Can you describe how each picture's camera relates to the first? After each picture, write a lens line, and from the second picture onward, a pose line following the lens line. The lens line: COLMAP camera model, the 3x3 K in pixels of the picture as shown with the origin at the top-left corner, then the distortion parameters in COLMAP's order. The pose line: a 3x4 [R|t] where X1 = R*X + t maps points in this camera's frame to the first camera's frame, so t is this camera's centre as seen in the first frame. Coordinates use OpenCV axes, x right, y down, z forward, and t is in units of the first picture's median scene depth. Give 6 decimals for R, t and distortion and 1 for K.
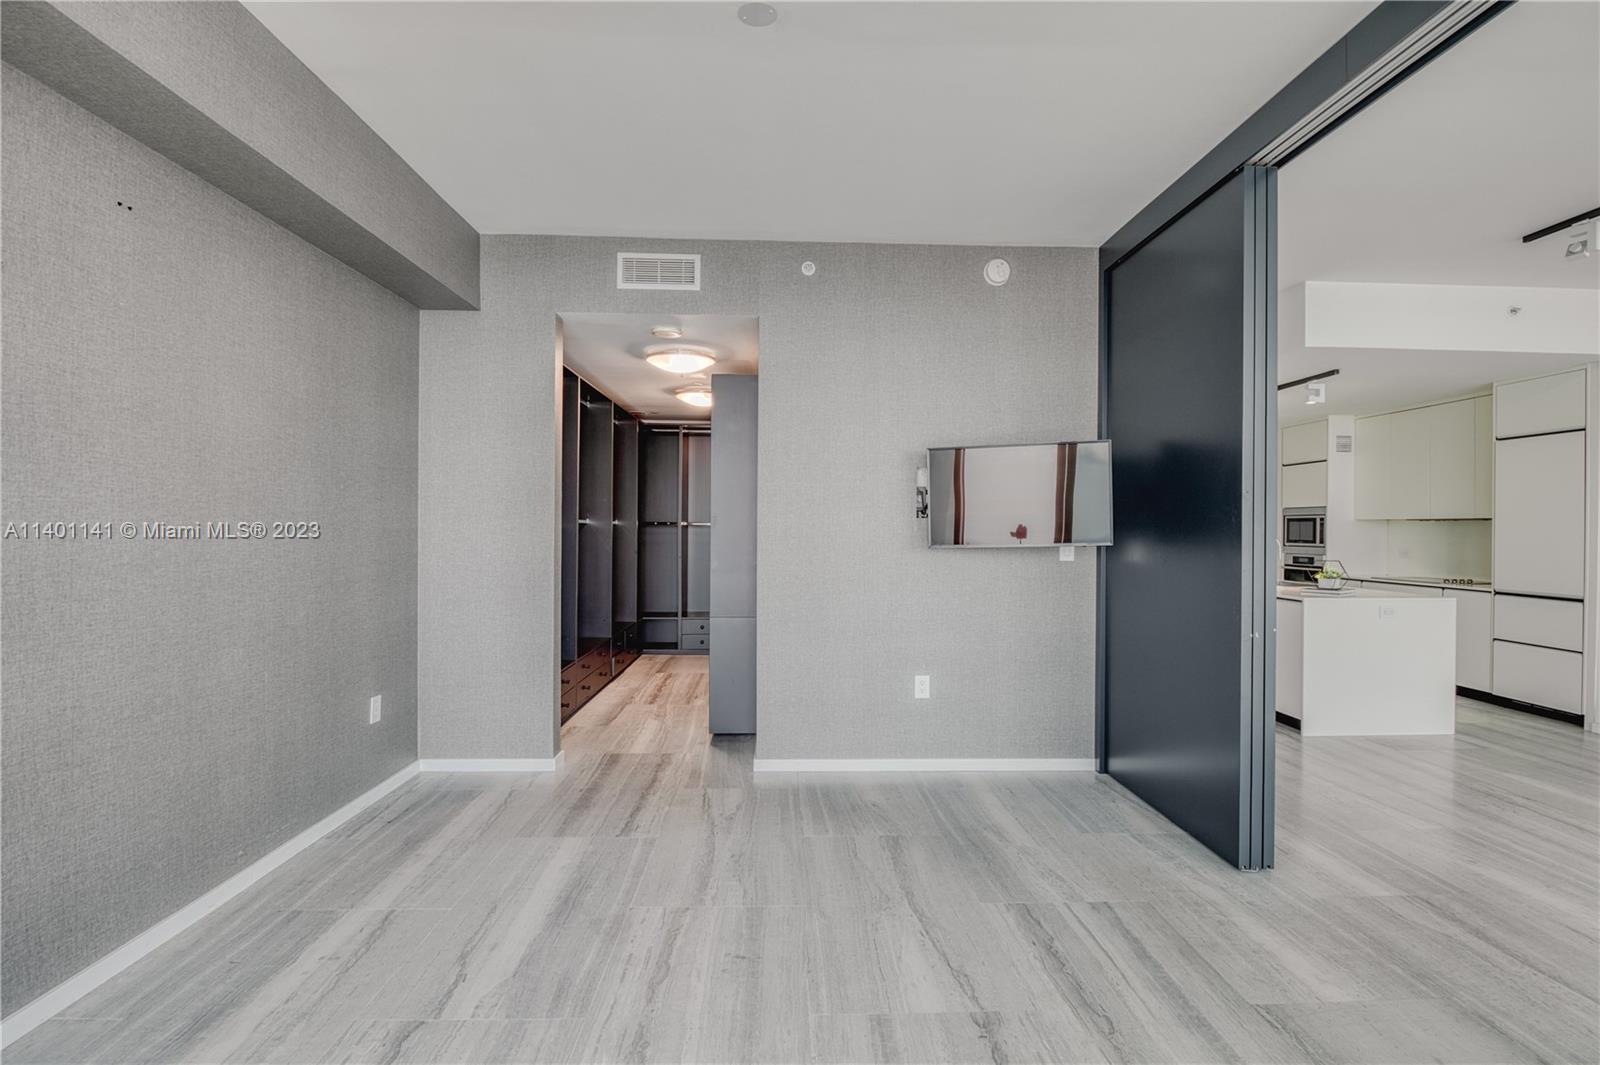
lens RADIAL K [[772.2, 0, 809.2], [0, 772.2, 529.3], [0, 0, 1]] dist [0.001081, -0.012494]
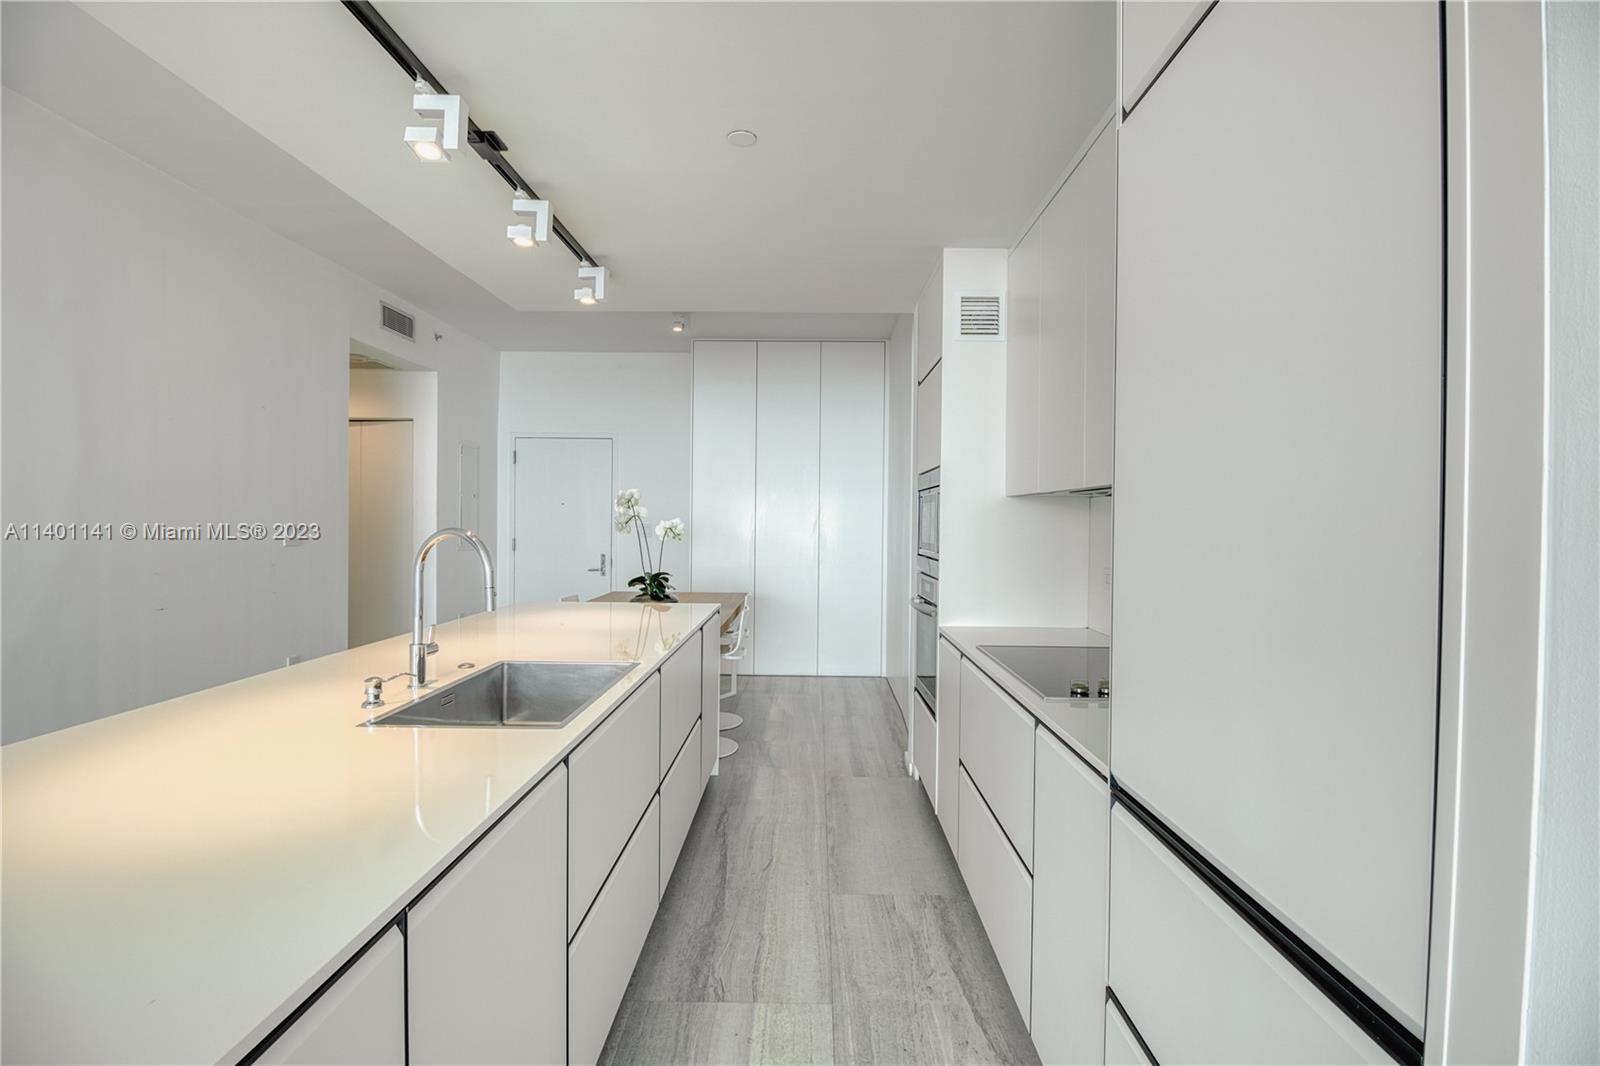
lens RADIAL K [[742.9, 0, 806.1], [0, 742.9, 530.3], [0, 0, 1]] dist [0.001957, -0.013773]
pose [[0.998791, 0.003352, -0.049038, 1.125529], [-0.002826, 0.999938, 0.010790, 0.002621], [0.049072, -0.010638, 0.998739, 1.071599]]
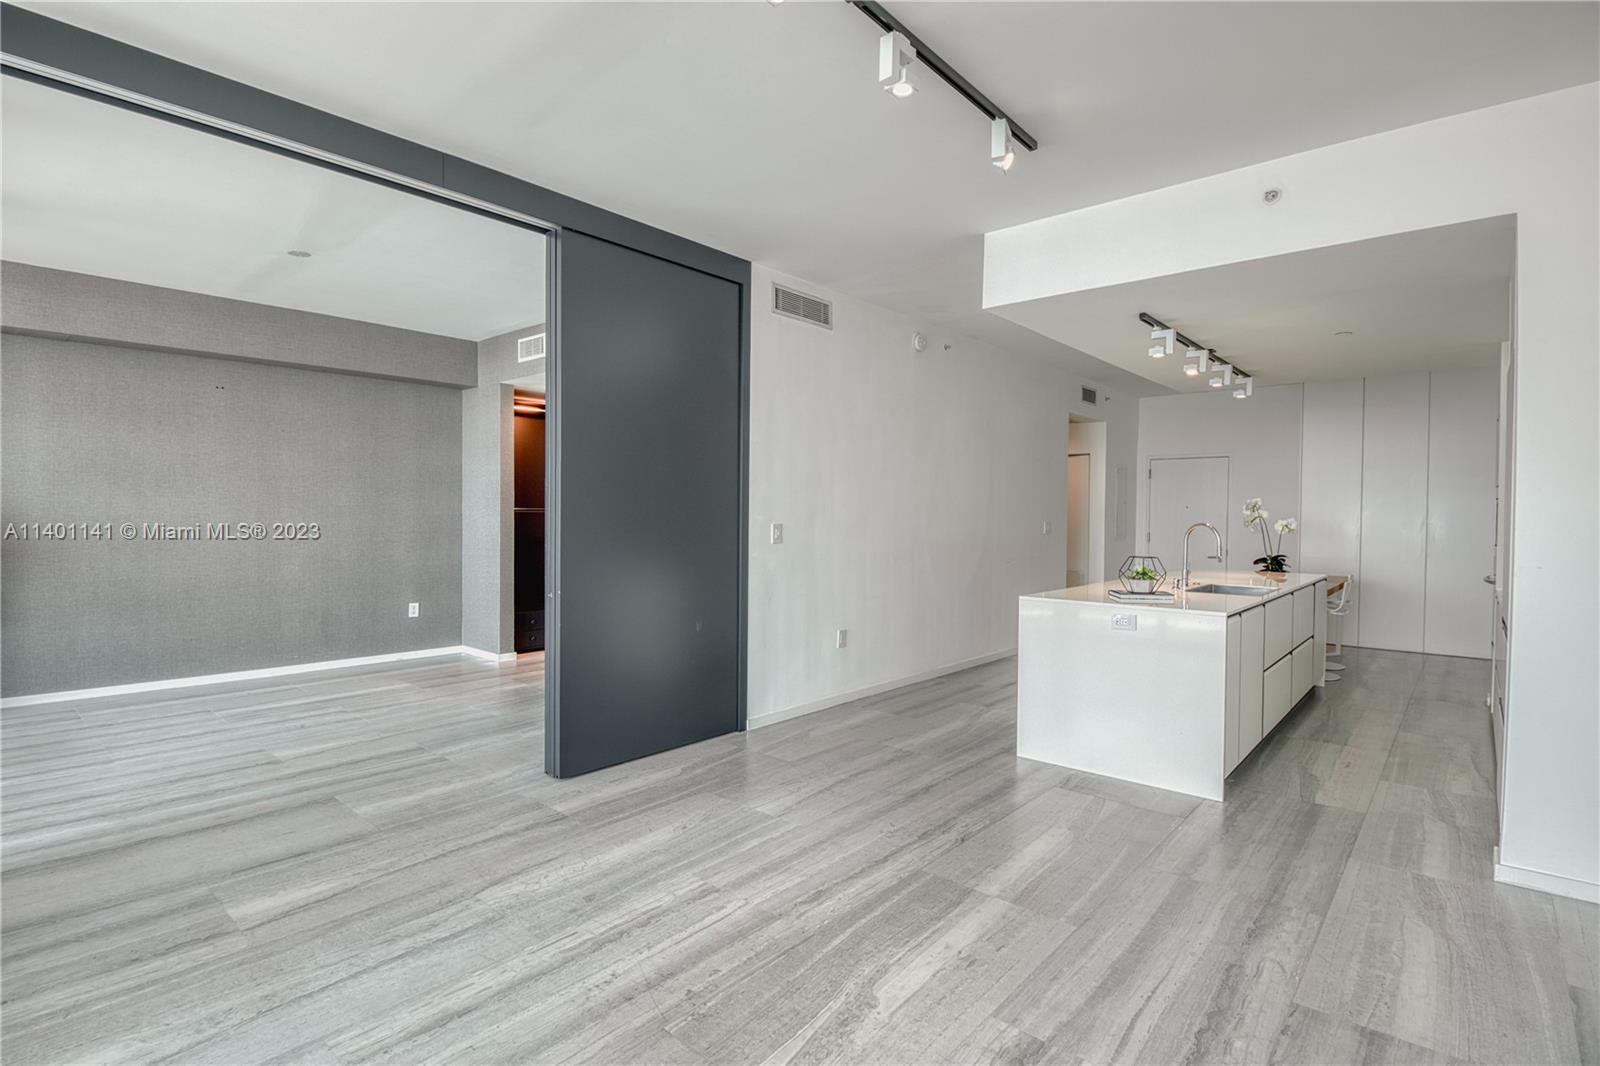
lens RADIAL K [[772.2, 0, 809.2], [0, 772.2, 529.8], [0, 0, 1]] dist [0.001081, -0.012494]
pose [[0.729941, 0.014069, -0.683365, 1.254689], [-0.005765, 0.999879, 0.014428, 0.003836], [0.683486, -0.006592, 0.729934, 0.247451]]
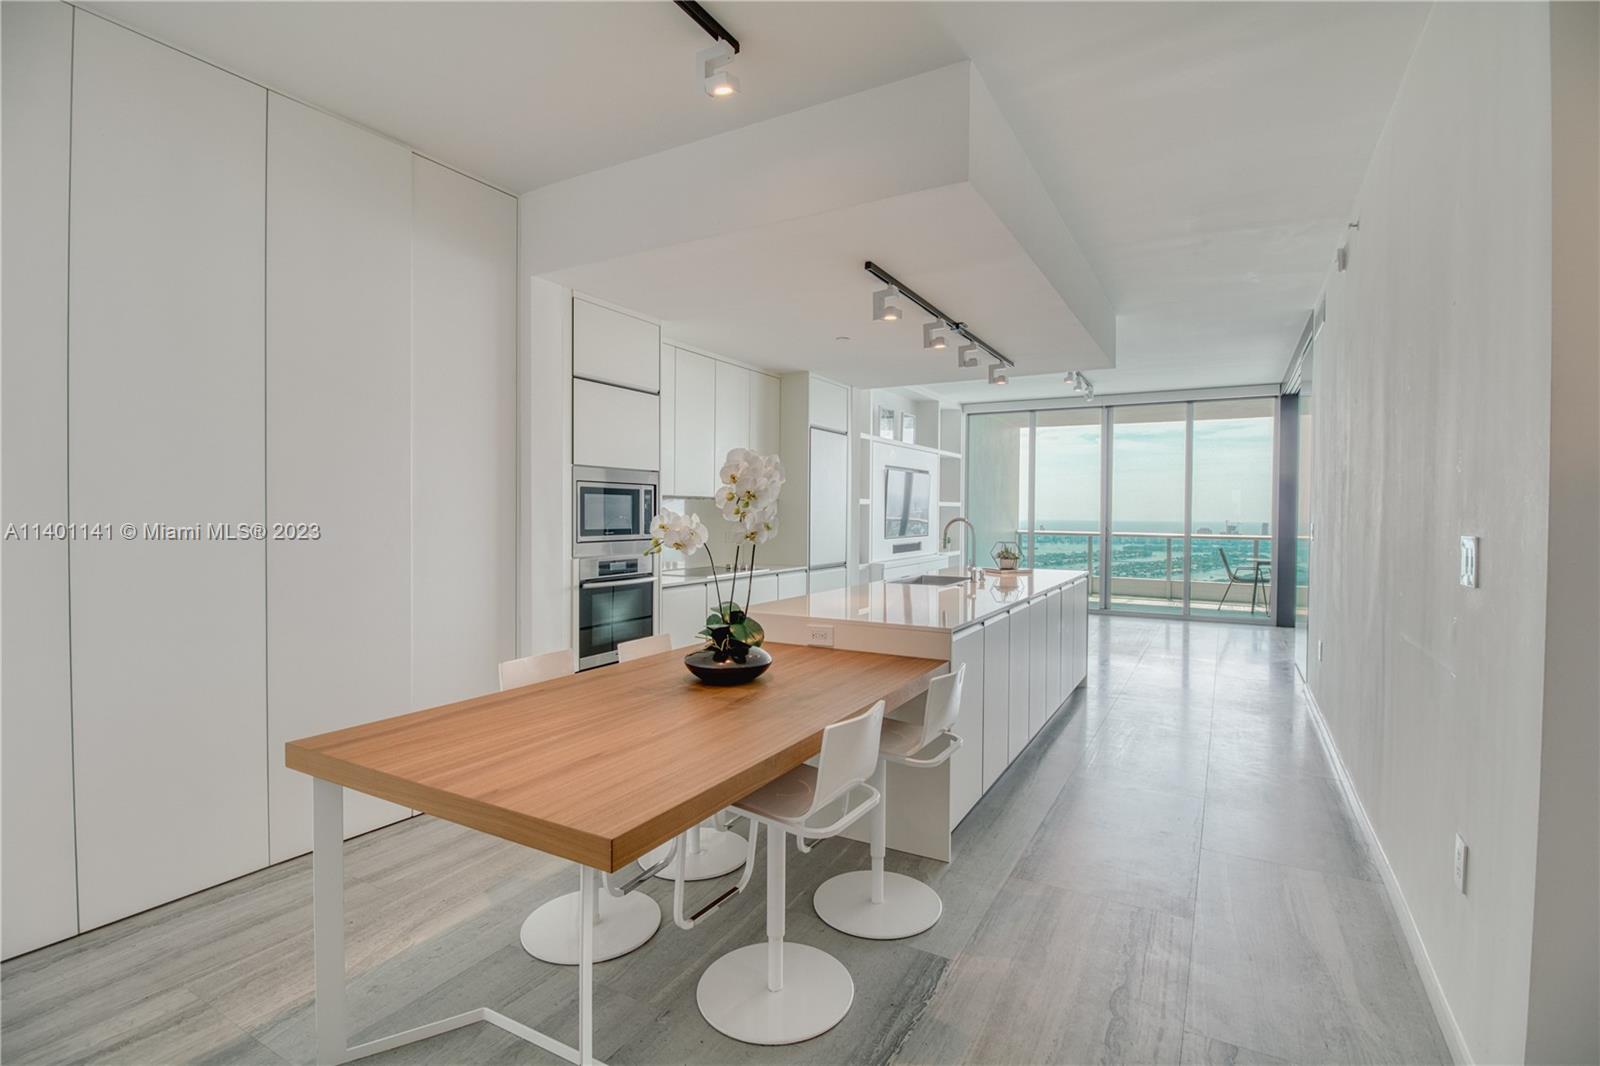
lens RADIAL K [[739.0, 0, 808.1], [0, 739.0, 531.0], [0, 0, 1]] dist [0.000321, -0.000057]
pose [[-0.850348, -0.025389, 0.525607, 0.487805], [-0.010847, 0.999469, 0.030730, -0.004146], [-0.526108, 0.020430, -0.850172, 2.598864]]
